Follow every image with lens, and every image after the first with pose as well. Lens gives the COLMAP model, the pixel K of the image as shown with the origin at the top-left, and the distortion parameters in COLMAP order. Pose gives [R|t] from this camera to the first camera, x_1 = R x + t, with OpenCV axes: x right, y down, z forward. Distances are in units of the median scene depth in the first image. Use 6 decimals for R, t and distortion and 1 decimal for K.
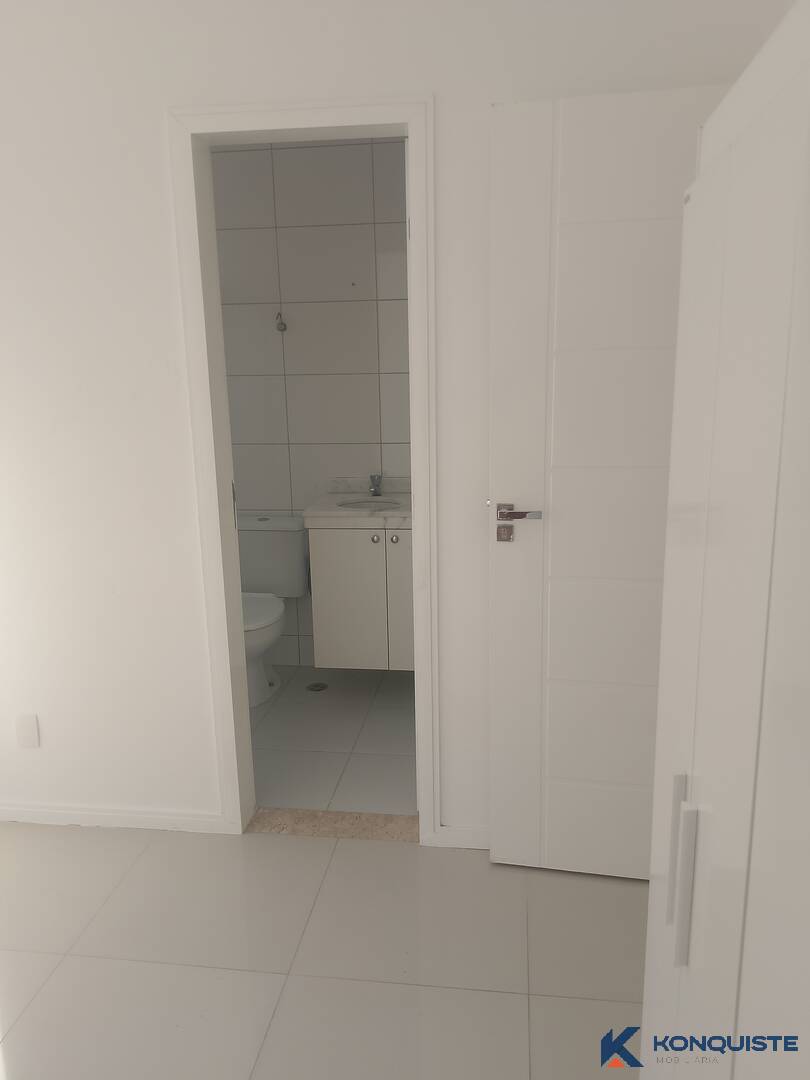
lens RADIAL K [[823.8, 0, 405.7], [0, 823.8, 551.8], [0, 0, 1]] dist [0.035821, -0.007209]
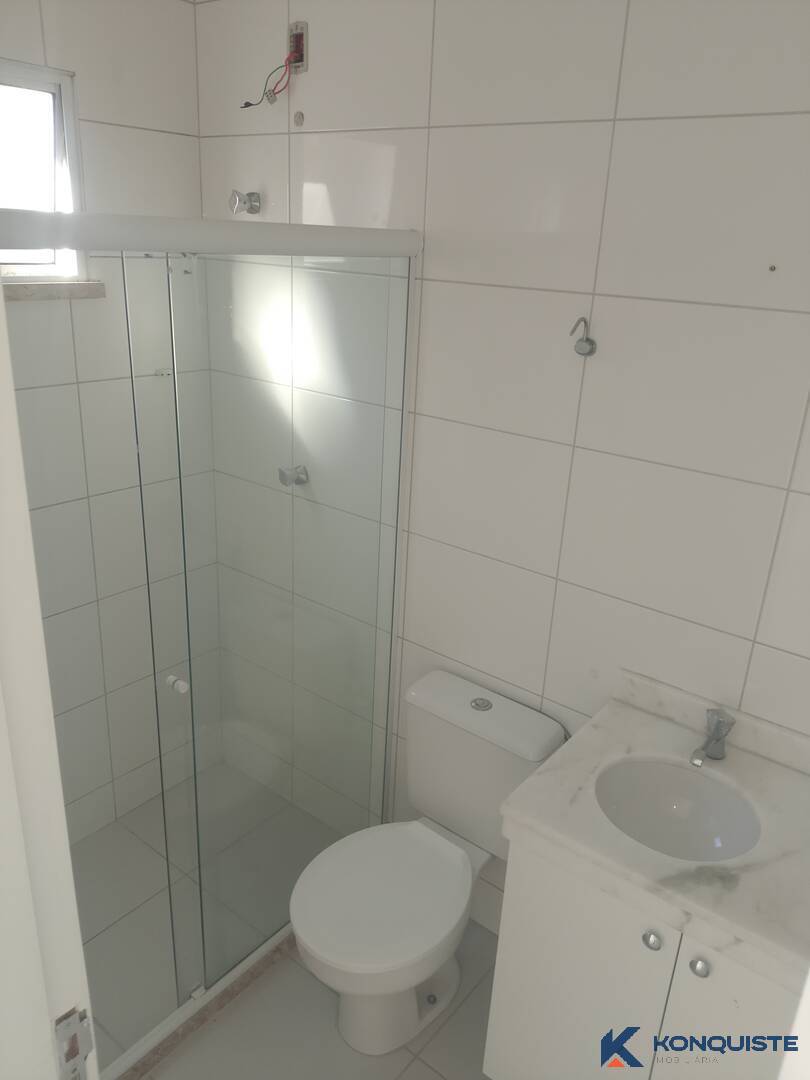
lens RADIAL K [[815.9, 0, 403.7], [0, 815.9, 541.7], [0, 0, 1]] dist [0.072455, -0.113043]
pose [[0.858674, 0.236289, -0.454805, -0.004102], [-0.176879, 0.969486, 0.169736, -0.264230], [0.481034, -0.065303, 0.874267, 0.635881]]
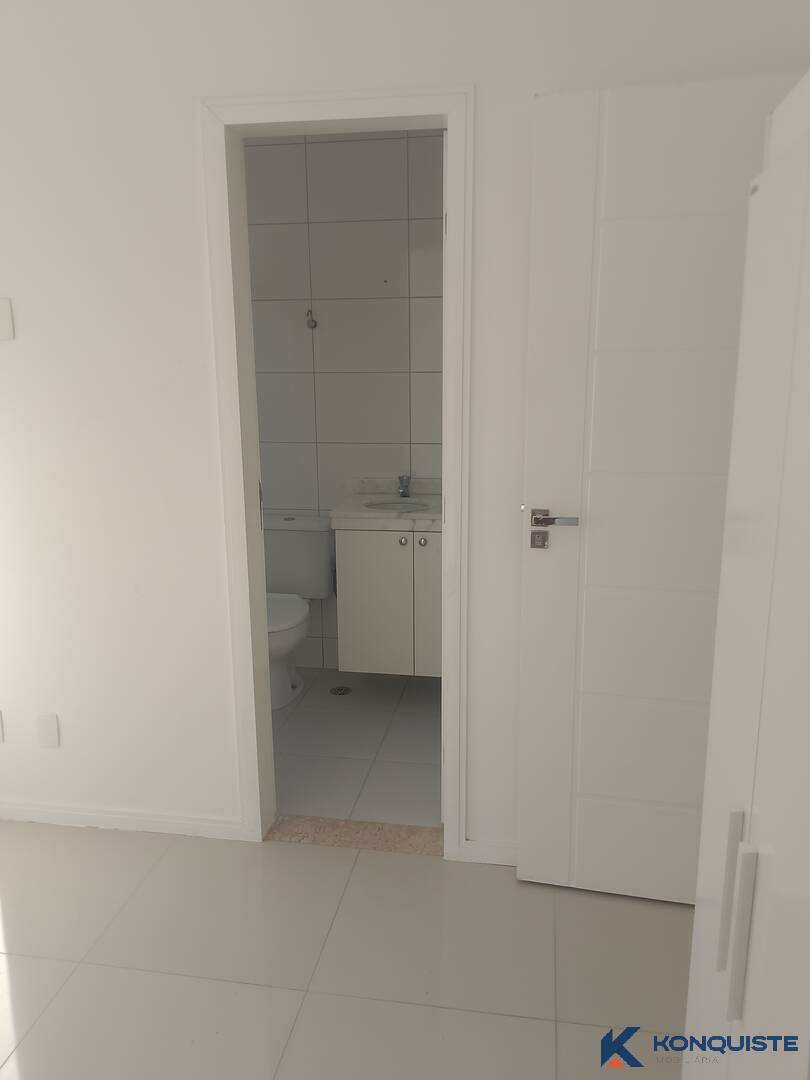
lens RADIAL K [[815.9, 0, 403.7], [0, 815.9, 541.7], [0, 0, 1]] dist [0.072455, -0.113043]
pose [[0.999394, 0.018036, -0.029783, -0.007685], [-0.018284, 0.999800, -0.008091, -0.007719], [0.029631, 0.008631, 0.999524, 0.032463]]
